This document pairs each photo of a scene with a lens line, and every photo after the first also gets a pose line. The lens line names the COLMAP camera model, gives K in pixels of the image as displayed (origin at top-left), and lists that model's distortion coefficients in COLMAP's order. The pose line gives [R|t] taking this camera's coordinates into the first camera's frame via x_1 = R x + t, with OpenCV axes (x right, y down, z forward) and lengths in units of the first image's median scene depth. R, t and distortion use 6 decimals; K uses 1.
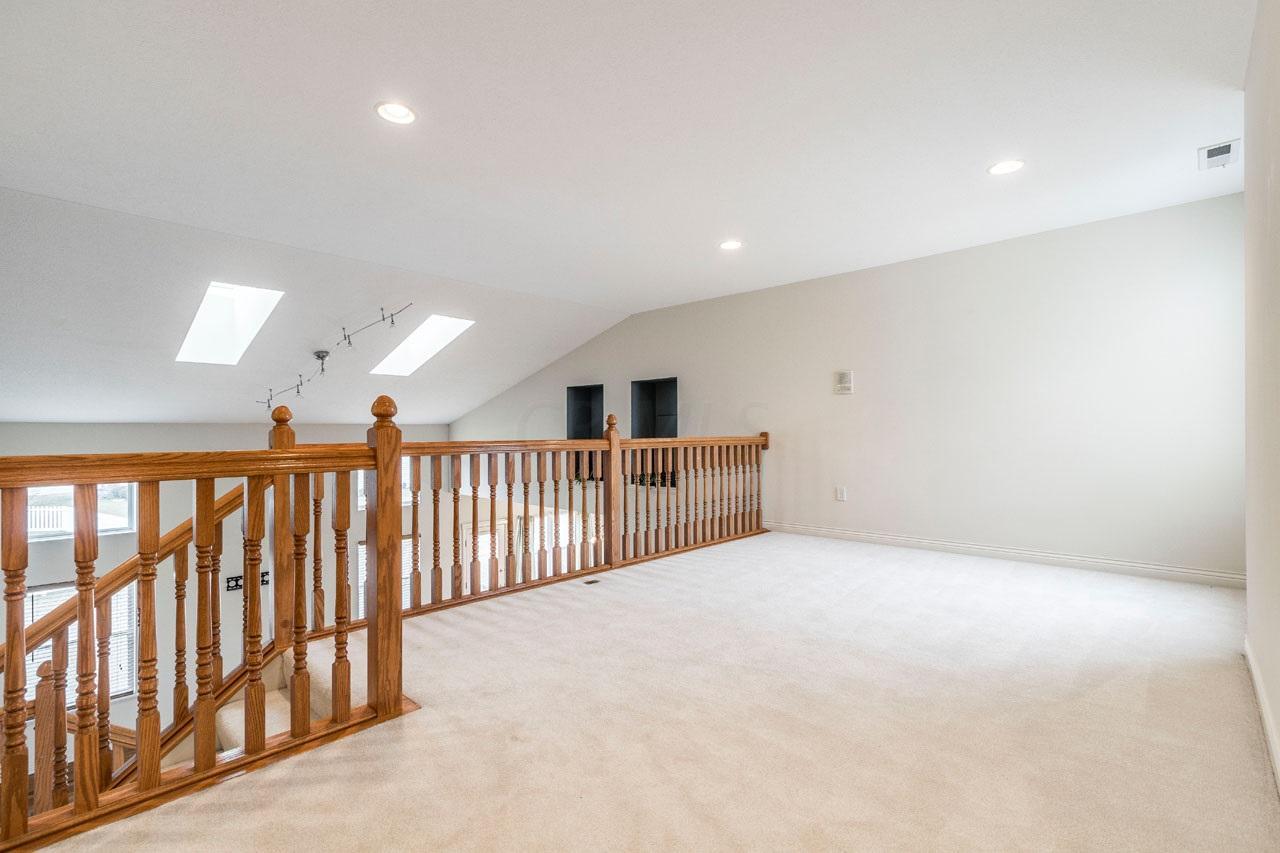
lens RADIAL K [[583.2, 0, 636.2], [0, 583.2, 427.7], [0, 0, 1]] dist [0.008012, -0.001116]
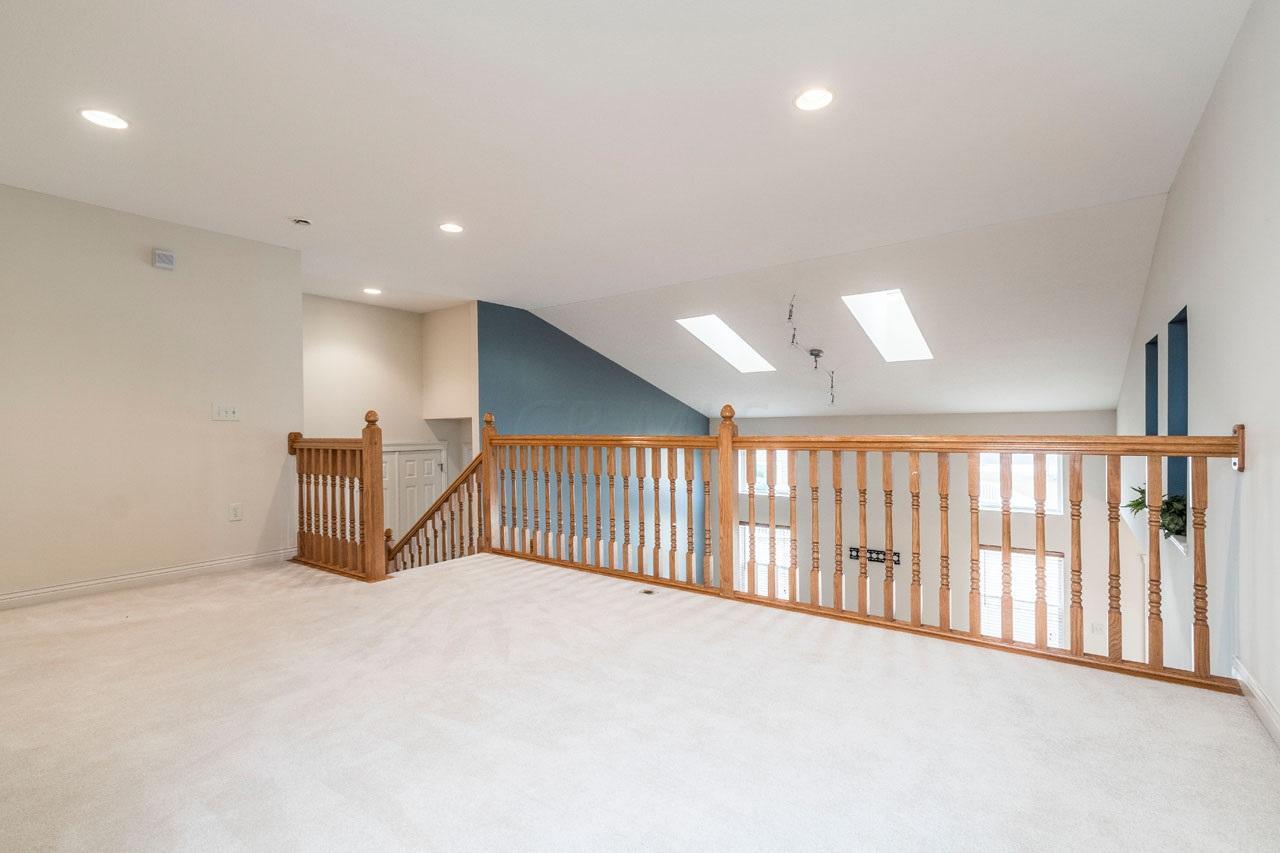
lens RADIAL K [[583.2, 0, 626.4], [0, 583.2, 429.0], [0, 0, 1]] dist [0.008012, -0.001116]
pose [[0.093386, 0.011921, -0.995559, 0.689116], [0.013341, 0.999824, 0.013223, -0.003811], [0.995541, -0.014517, 0.093210, 0.732581]]
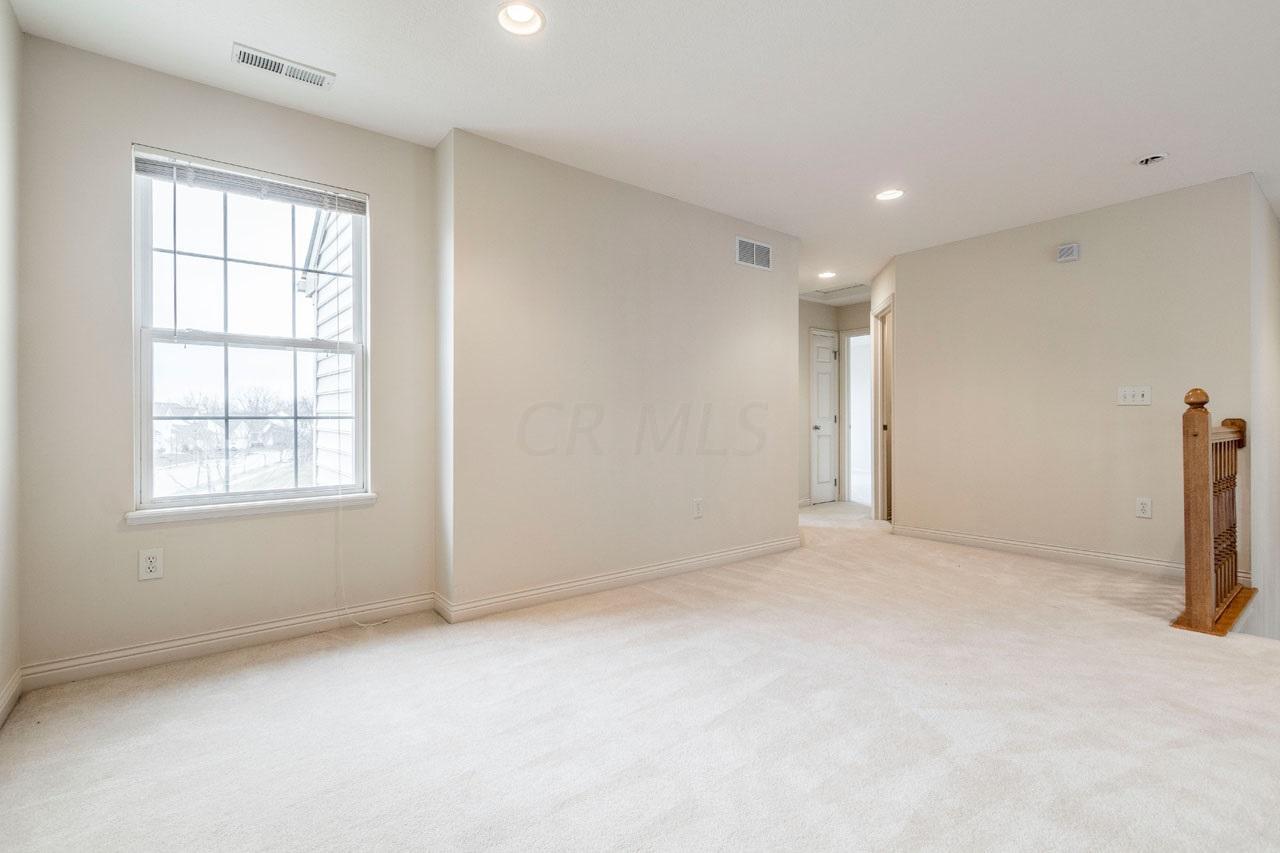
lens RADIAL K [[583.2, 0, 635.4], [0, 583.2, 426.2], [0, 0, 1]] dist [0.008012, -0.001116]
pose [[-0.987188, 0.011387, 0.159153, 0.278721], [0.011690, 0.999931, 0.000965, 0.007736], [-0.159131, 0.002813, -0.987253, 1.126490]]
